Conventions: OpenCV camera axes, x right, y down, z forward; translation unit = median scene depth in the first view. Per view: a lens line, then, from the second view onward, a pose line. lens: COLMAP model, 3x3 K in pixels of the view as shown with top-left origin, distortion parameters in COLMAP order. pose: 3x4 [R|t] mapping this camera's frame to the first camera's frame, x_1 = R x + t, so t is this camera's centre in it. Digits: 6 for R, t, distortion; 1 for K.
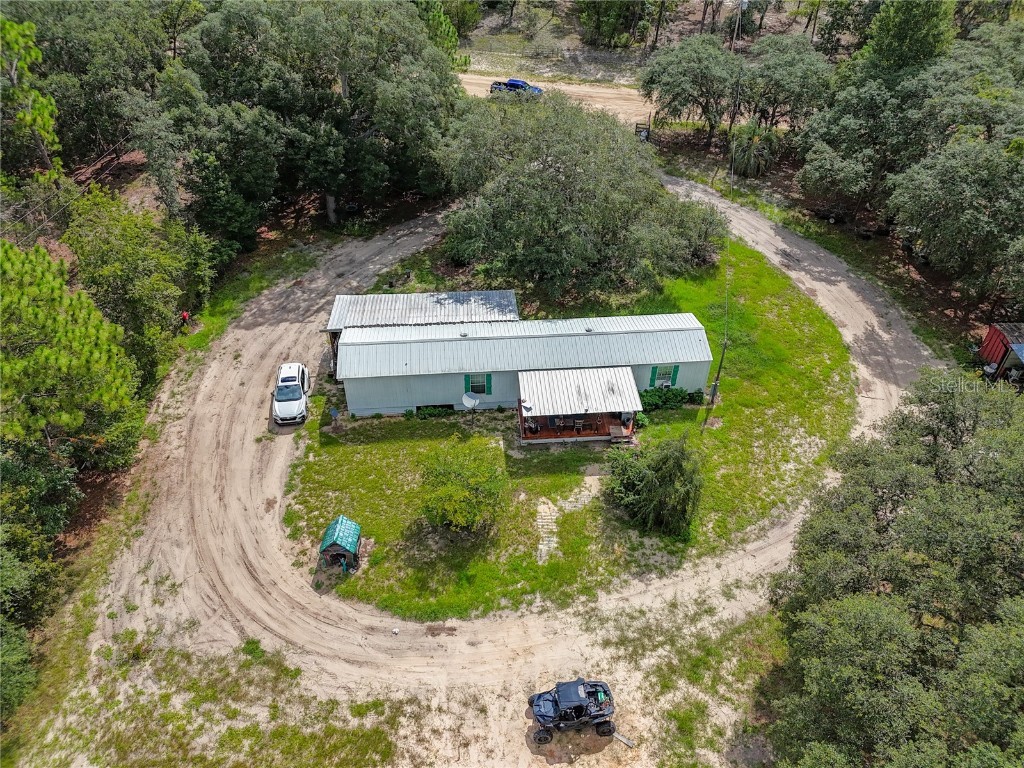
lens RADIAL K [[752.2, 0, 513.4], [0, 752.2, 383.7], [0, 0, 1]] dist [0.076867, -0.079763]
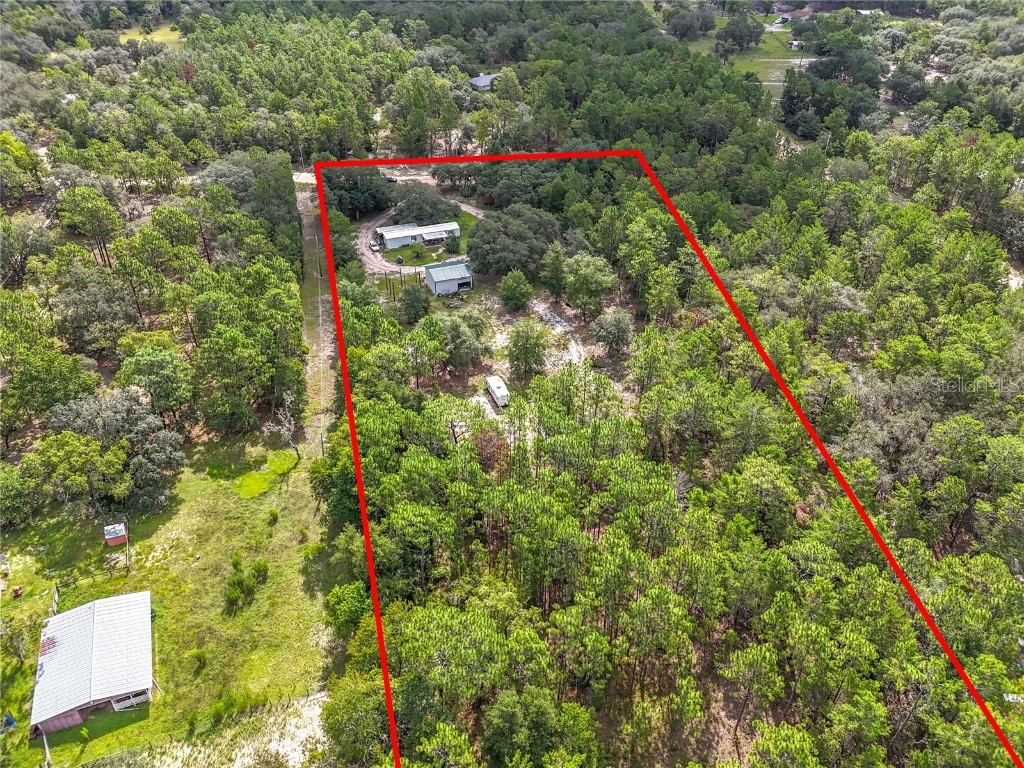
lens RADIAL K [[754.2, 0, 512.0], [0, 754.2, 384.0], [0, 0, 1]] dist [0.055018, -0.060236]
pose [[0.954876, -0.170443, 0.243231, -0.806734], [0.192591, 0.978764, -0.070212, 1.416545], [-0.226099, 0.113888, 0.967424, -3.843379]]
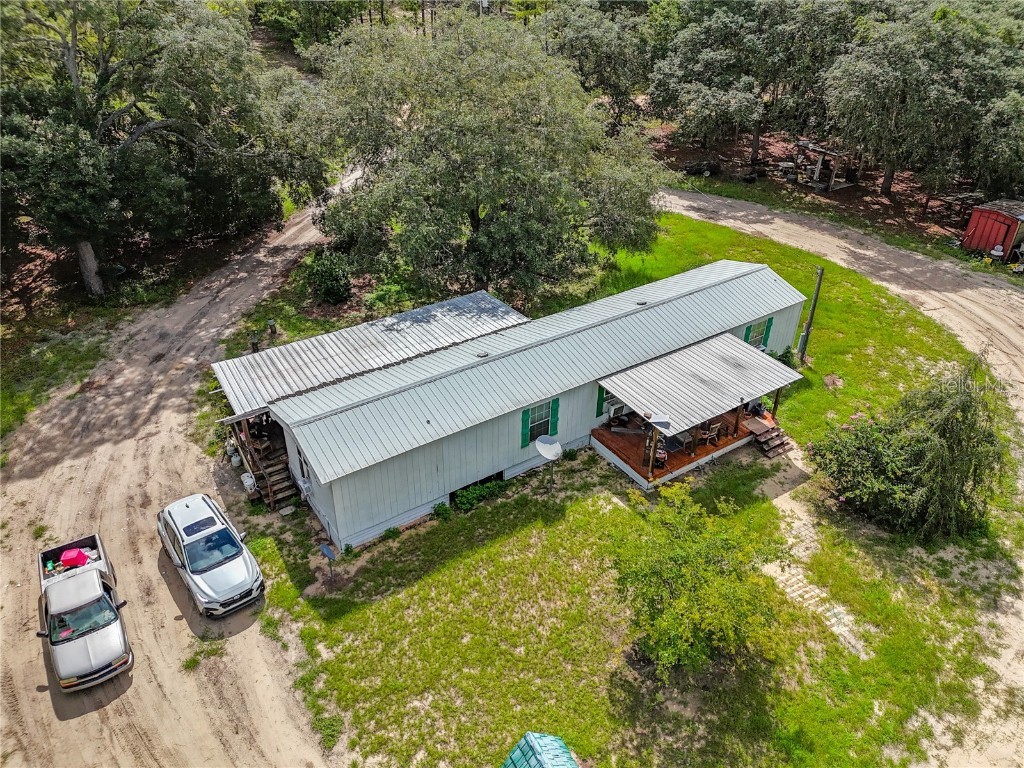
lens RADIAL K [[754.2, 0, 512.0], [0, 754.2, 384.0], [0, 0, 1]] dist [0.055018, -0.060236]
pose [[0.876214, -0.266954, 0.401228, -0.306305], [0.314826, 0.947426, -0.057164, -0.001000], [-0.364874, 0.176405, 0.914193, 0.464644]]
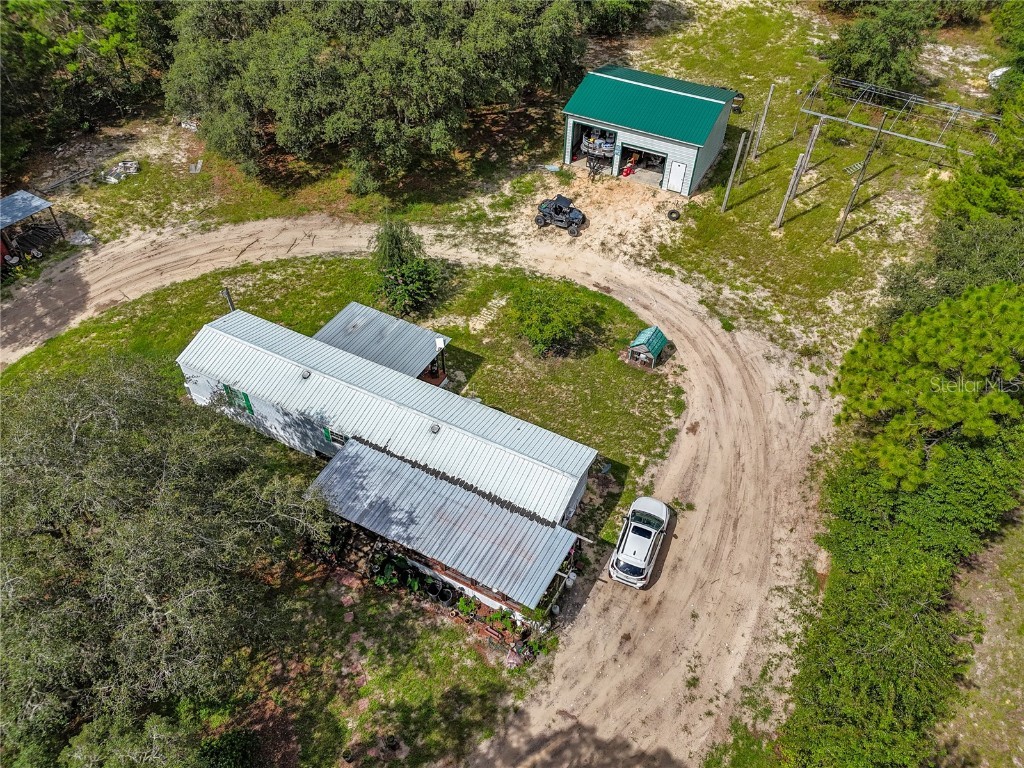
lens RADIAL K [[743.5, 0, 513.2], [0, 743.5, 390.4], [0, 0, 1]] dist [0.081973, -0.085784]
pose [[-0.846557, -0.403181, 0.347542, -0.410325], [0.326909, 0.121472, 0.937217, -0.814243], [-0.420085, 0.907022, 0.028971, 0.944682]]
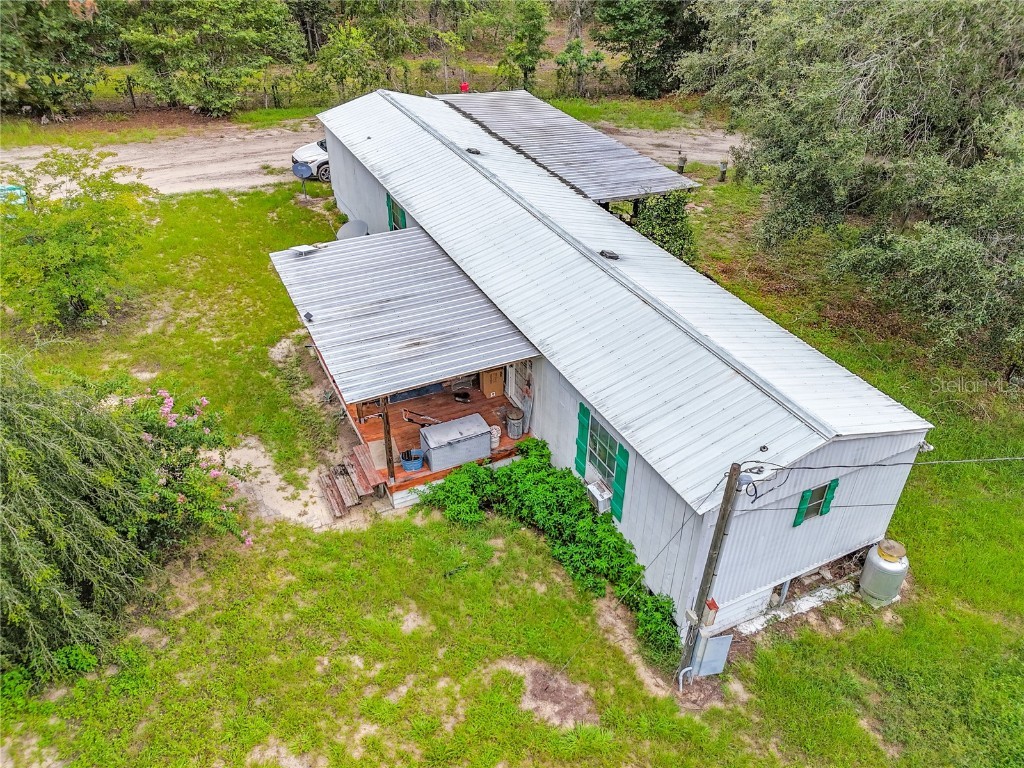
lens RADIAL K [[752.2, 0, 513.4], [0, 752.2, 383.7], [0, 0, 1]] dist [0.076867, -0.079763]
pose [[0.354734, 0.526542, -0.772605, 0.417992], [-0.618490, 0.751858, 0.228429, -0.082793], [0.701166, 0.396817, 0.592370, 0.822485]]
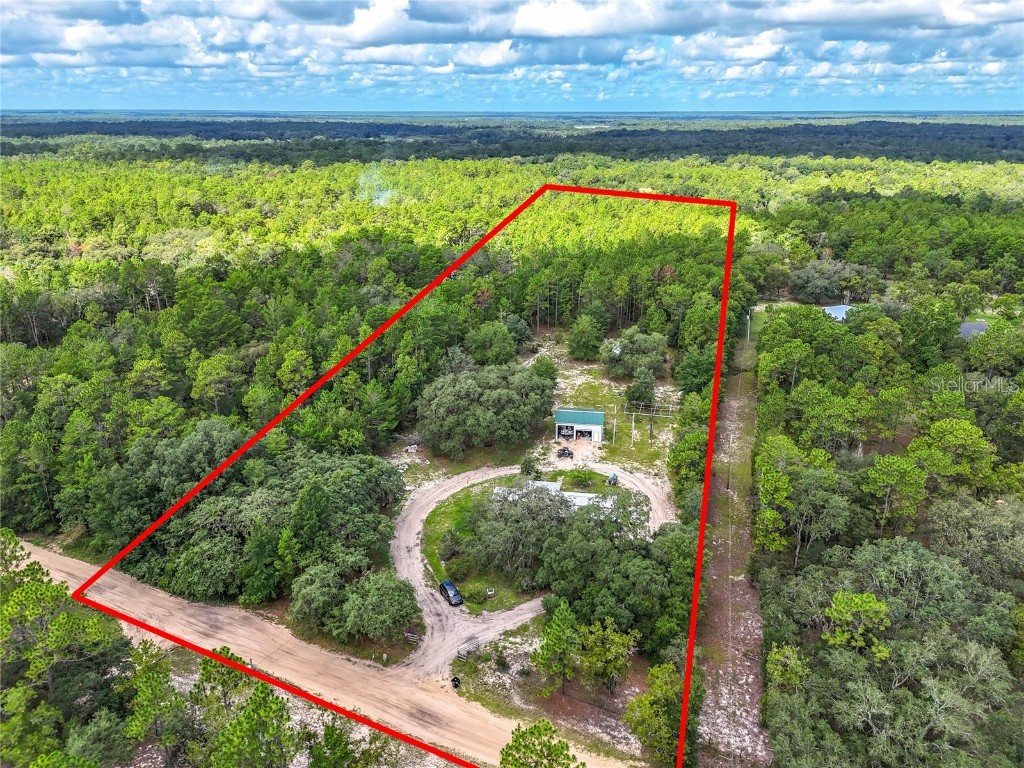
lens RADIAL K [[752.2, 0, 513.4], [0, 752.2, 383.7], [0, 0, 1]] dist [0.076867, -0.079763]
pose [[-0.972704, -0.091600, 0.213204, -0.436108], [0.141572, 0.493727, 0.858016, -2.960874], [-0.183859, 0.864779, -0.467283, 2.120212]]
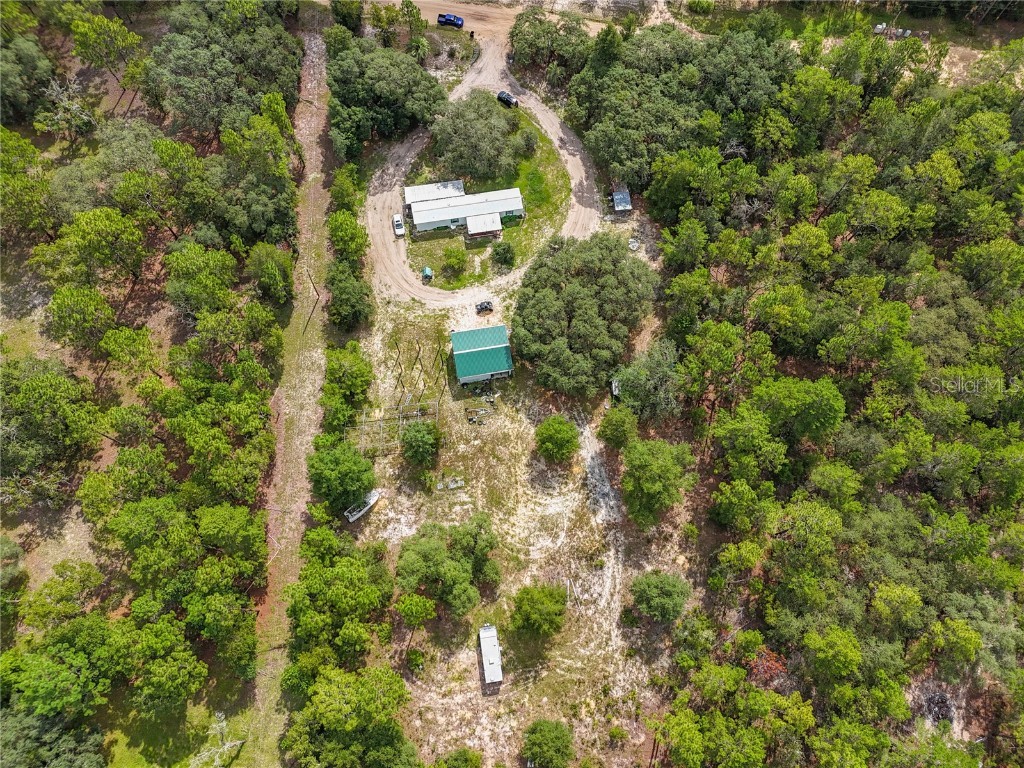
lens RADIAL K [[743.5, 0, 513.2], [0, 743.5, 390.4], [0, 0, 1]] dist [0.081973, -0.085784]
pose [[0.995783, -0.083053, 0.038979, 0.021186], [0.051437, 0.857195, 0.512418, -1.082470], [-0.075970, -0.508252, 0.857851, -2.362690]]
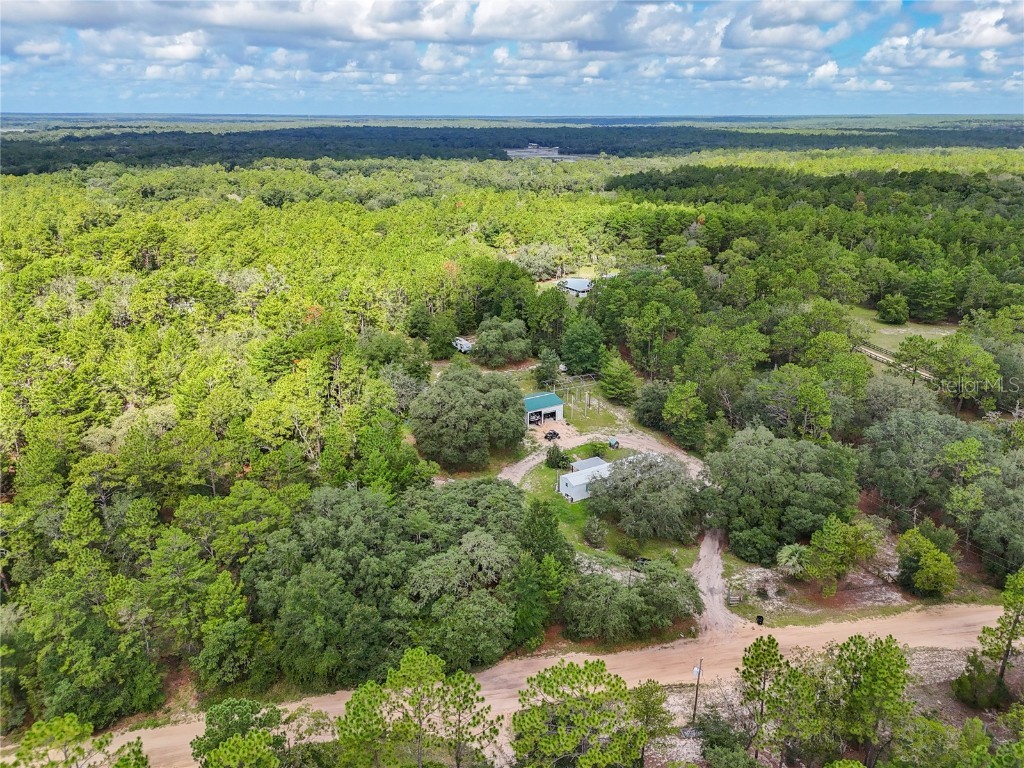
lens RADIAL K [[743.5, 0, 513.2], [0, 743.5, 390.4], [0, 0, 1]] dist [0.081973, -0.085784]
pose [[-0.902897, 0.134150, -0.408389, 1.738413], [-0.292172, 0.505340, 0.811953, -2.814449], [0.315299, 0.852429, -0.417074, 2.003919]]
